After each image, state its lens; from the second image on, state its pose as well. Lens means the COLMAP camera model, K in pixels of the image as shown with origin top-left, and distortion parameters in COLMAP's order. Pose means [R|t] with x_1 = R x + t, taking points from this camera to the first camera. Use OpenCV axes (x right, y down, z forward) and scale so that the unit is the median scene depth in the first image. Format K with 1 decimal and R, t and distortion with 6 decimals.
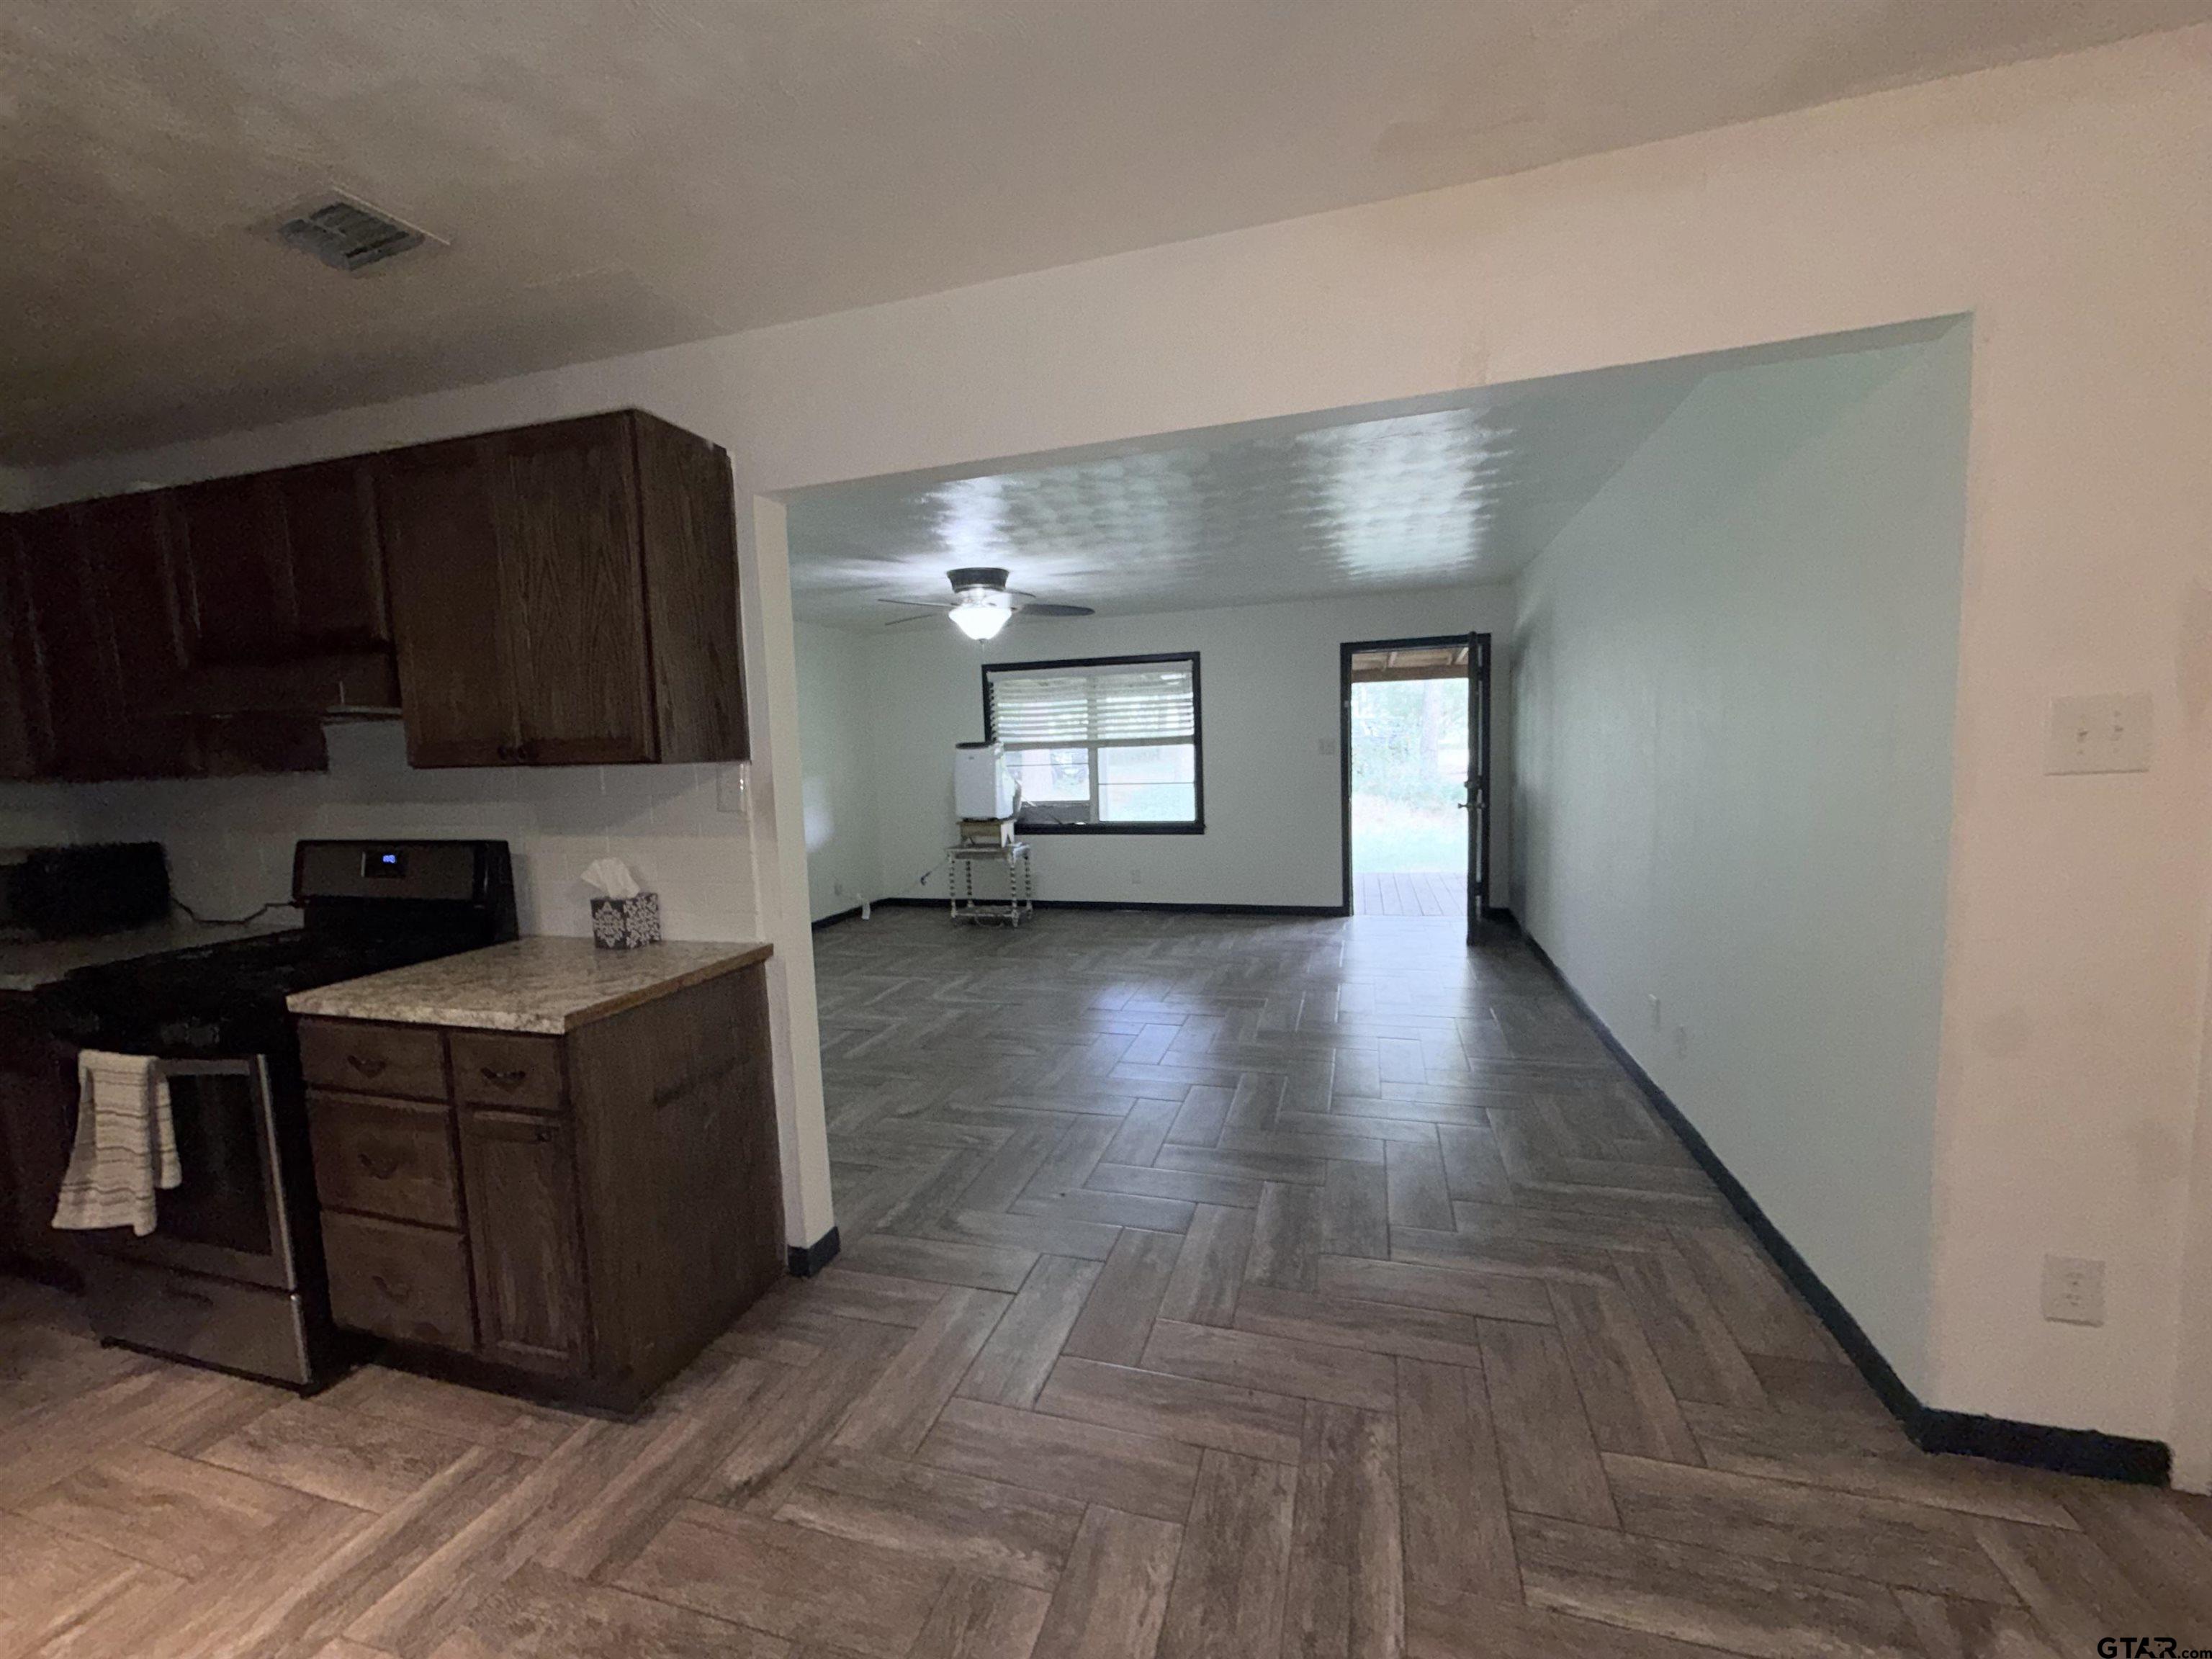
lens RADIAL K [[879.9, 0, 1100.0], [0, 879.9, 835.1], [0, 0, 1]] dist [-0.001649, 0.000365]
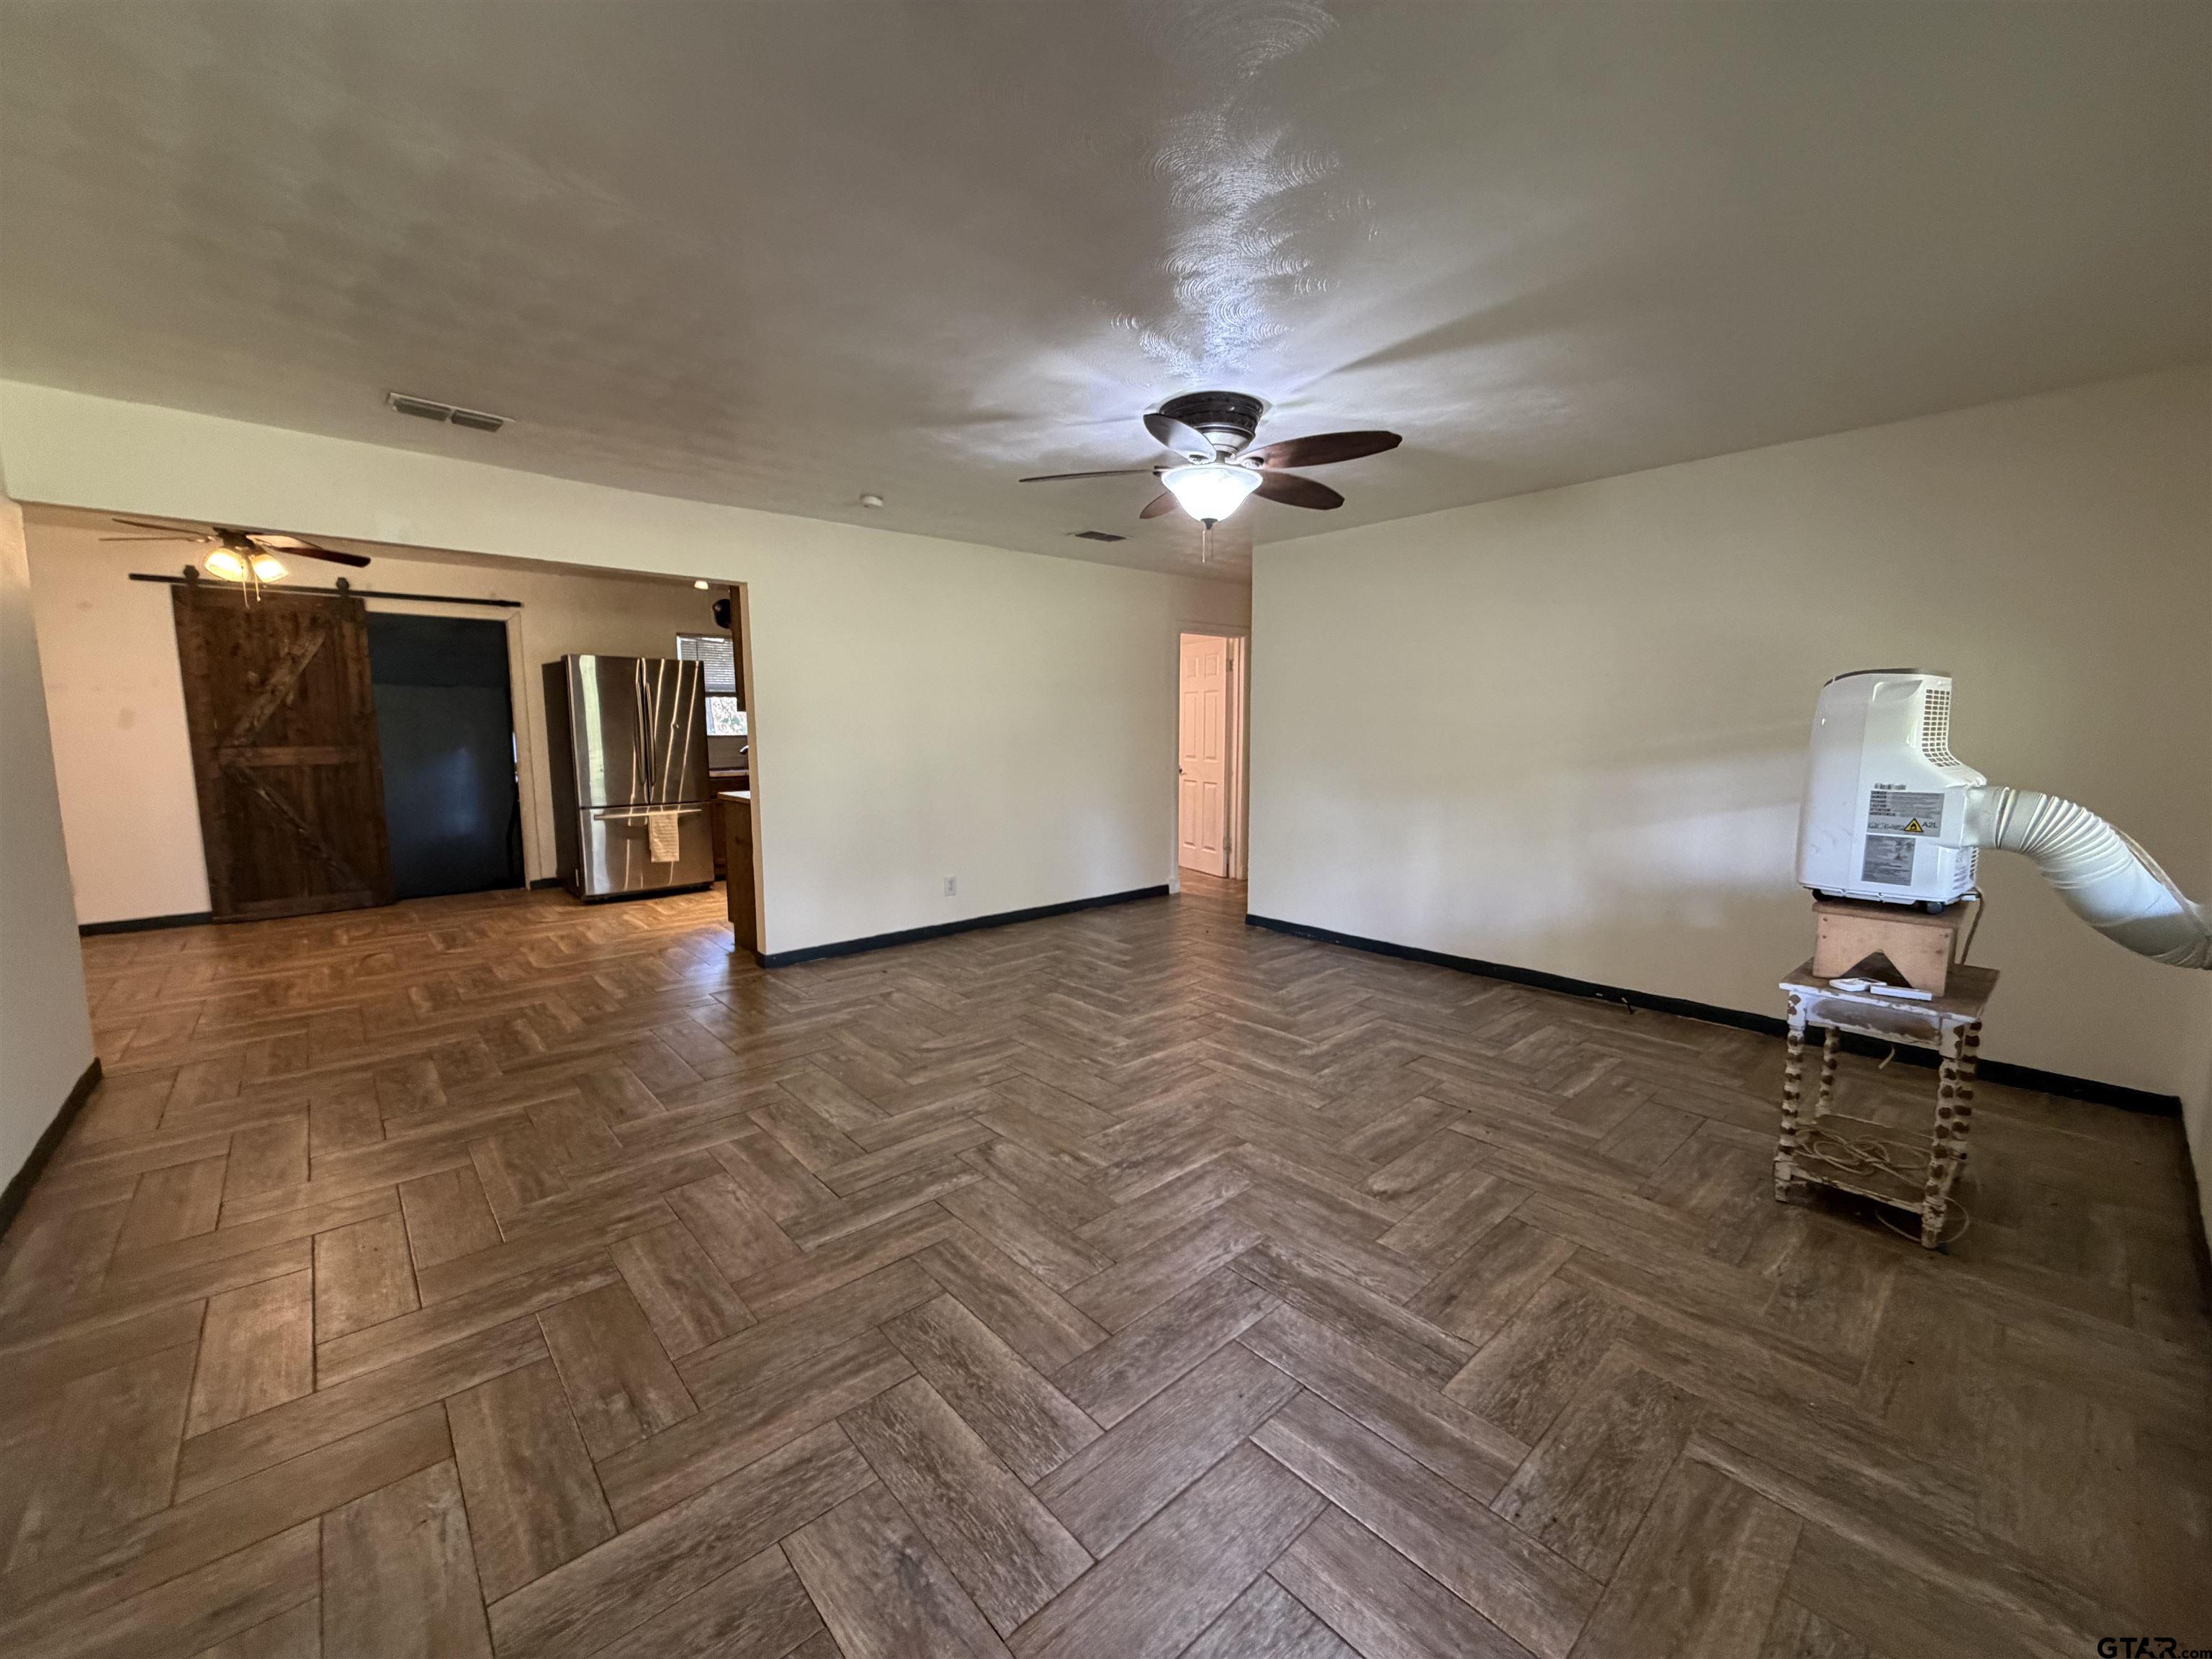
lens RADIAL K [[879.9, 0, 1101.5], [0, 879.9, 834.2], [0, 0, 1]] dist [-0.001649, 0.000365]
pose [[-0.522605, 0.139568, -0.841074, 1.055155], [-0.066856, 0.976763, 0.203626, -0.301599], [0.849950, 0.162647, -0.501130, 2.993889]]
